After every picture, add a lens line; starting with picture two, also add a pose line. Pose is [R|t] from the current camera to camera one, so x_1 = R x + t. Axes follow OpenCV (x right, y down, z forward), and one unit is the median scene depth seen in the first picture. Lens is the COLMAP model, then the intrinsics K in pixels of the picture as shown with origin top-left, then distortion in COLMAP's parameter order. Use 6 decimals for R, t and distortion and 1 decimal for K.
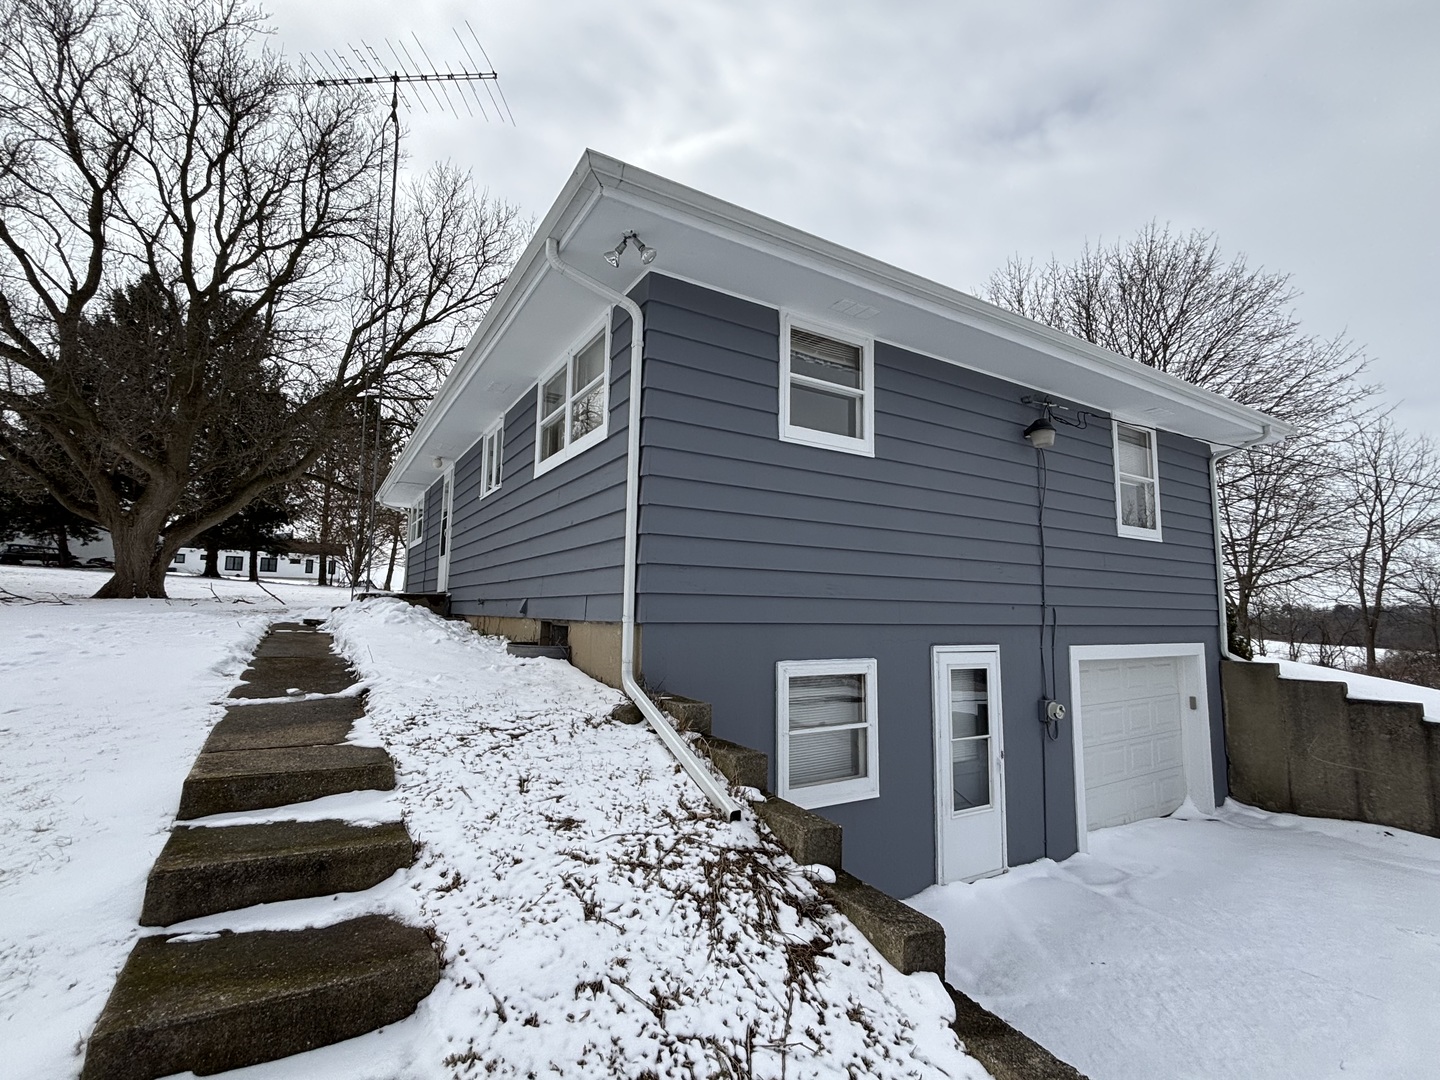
lens RADIAL K [[661.2, 0, 716.5], [0, 661.2, 542.4], [0, 0, 1]] dist [0.012119, 0.000516]
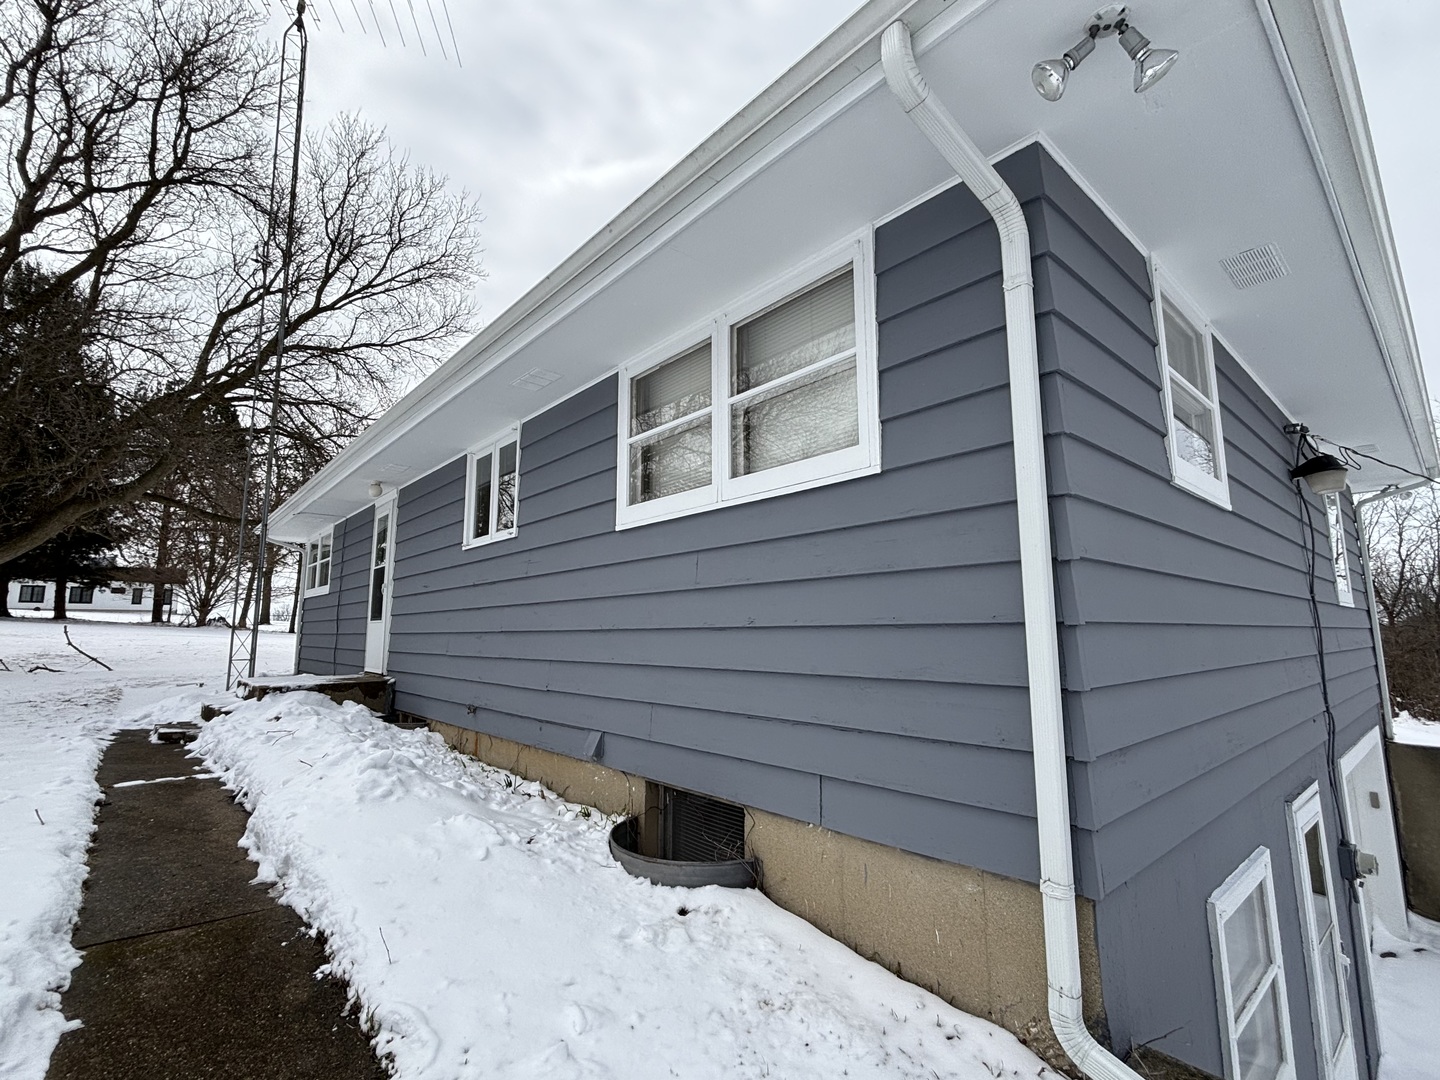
lens RADIAL K [[661.2, 0, 721.5], [0, 661.2, 542.7], [0, 0, 1]] dist [0.012119, 0.000516]
pose [[0.985511, 0.003997, 0.169566, -0.094781], [0.001315, 0.999512, -0.031203, -0.022233], [-0.169608, 0.030974, 0.985025, 0.131037]]
